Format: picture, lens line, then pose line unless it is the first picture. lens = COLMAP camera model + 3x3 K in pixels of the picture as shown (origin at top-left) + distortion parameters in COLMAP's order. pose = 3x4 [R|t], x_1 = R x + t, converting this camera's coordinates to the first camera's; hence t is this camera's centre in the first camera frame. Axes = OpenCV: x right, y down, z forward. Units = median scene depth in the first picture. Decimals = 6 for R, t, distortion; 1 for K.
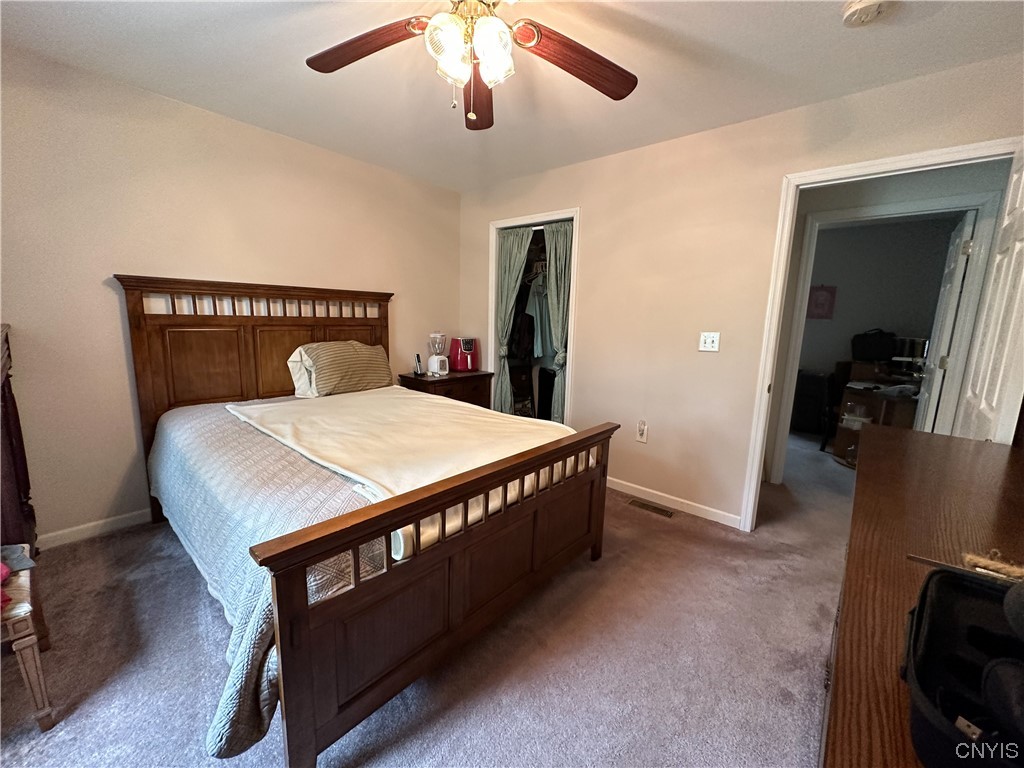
lens RADIAL K [[409.7, 0, 510.4], [0, 409.7, 382.4], [0, 0, 1]] dist [-0.003970, 0.001273]
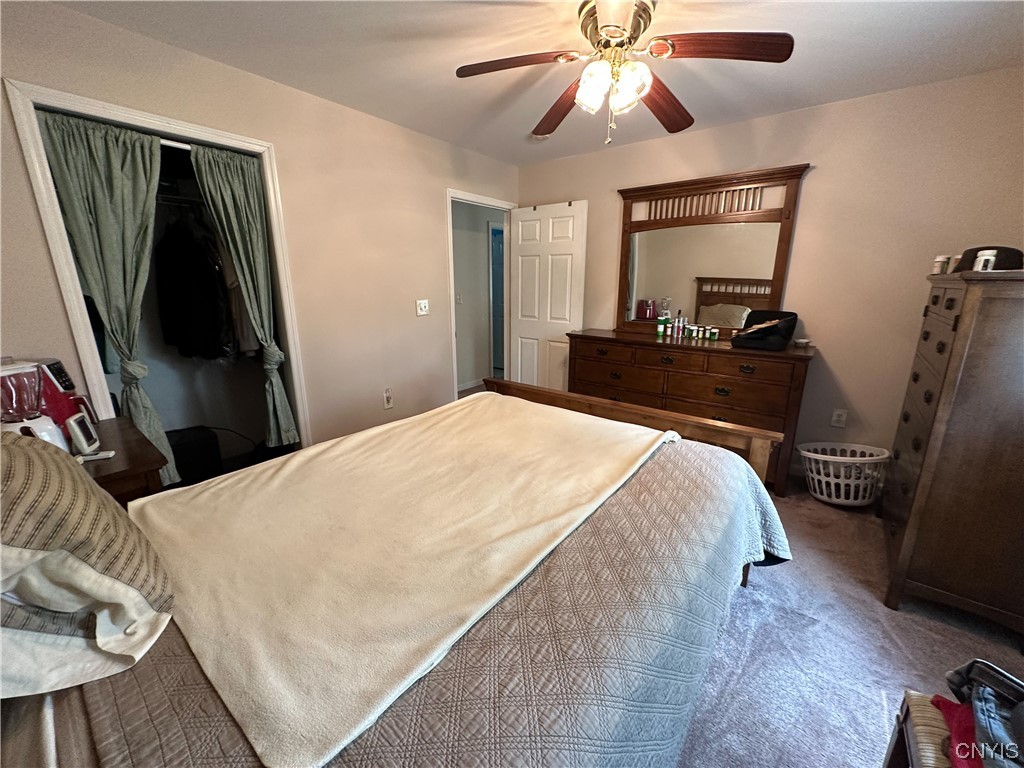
lens RADIAL K [[409.7, 0, 509.8], [0, 409.7, 385.1], [0, 0, 1]] dist [-0.003970, 0.001273]
pose [[-0.065738, -0.280748, 0.957528, -0.822576], [0.157525, 0.944650, 0.287787, -0.196716], [-0.985325, 0.169753, -0.017874, 0.804276]]
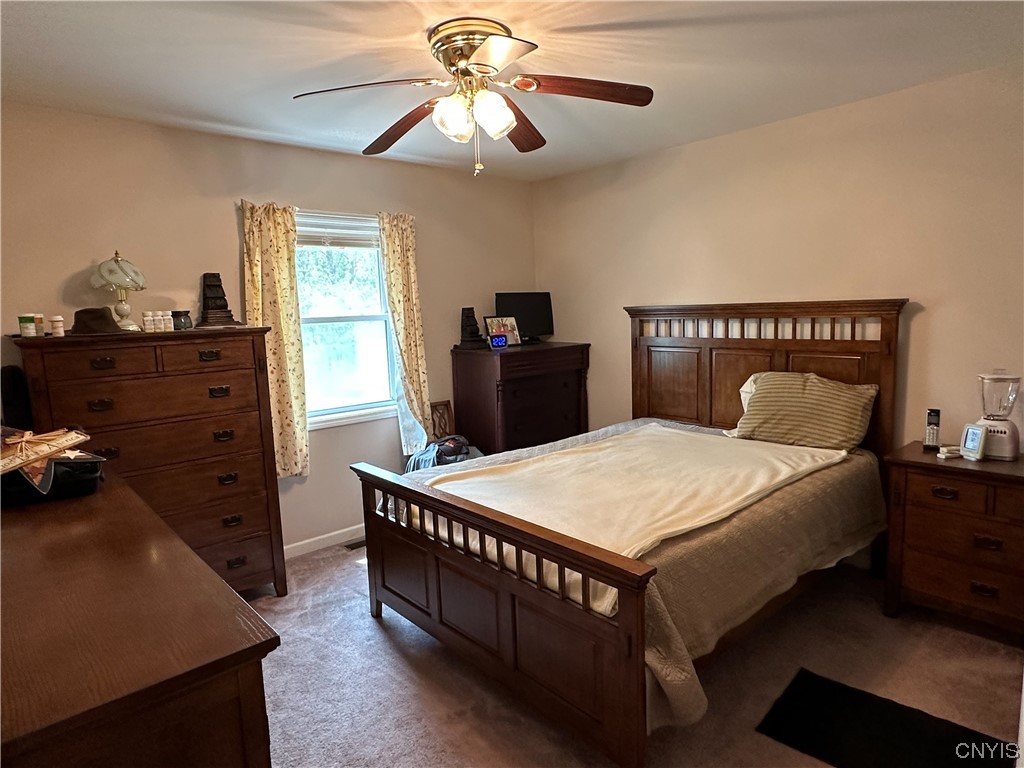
lens RADIAL K [[589.9, 0, 504.6], [0, 589.9, 383.9], [0, 0, 1]] dist [0.001911, 0.000061]
pose [[-0.115811, 0.102422, -0.987977, 0.828692], [-0.128679, 0.984740, 0.117170, -0.166356], [0.984901, 0.140701, -0.100864, 0.727230]]
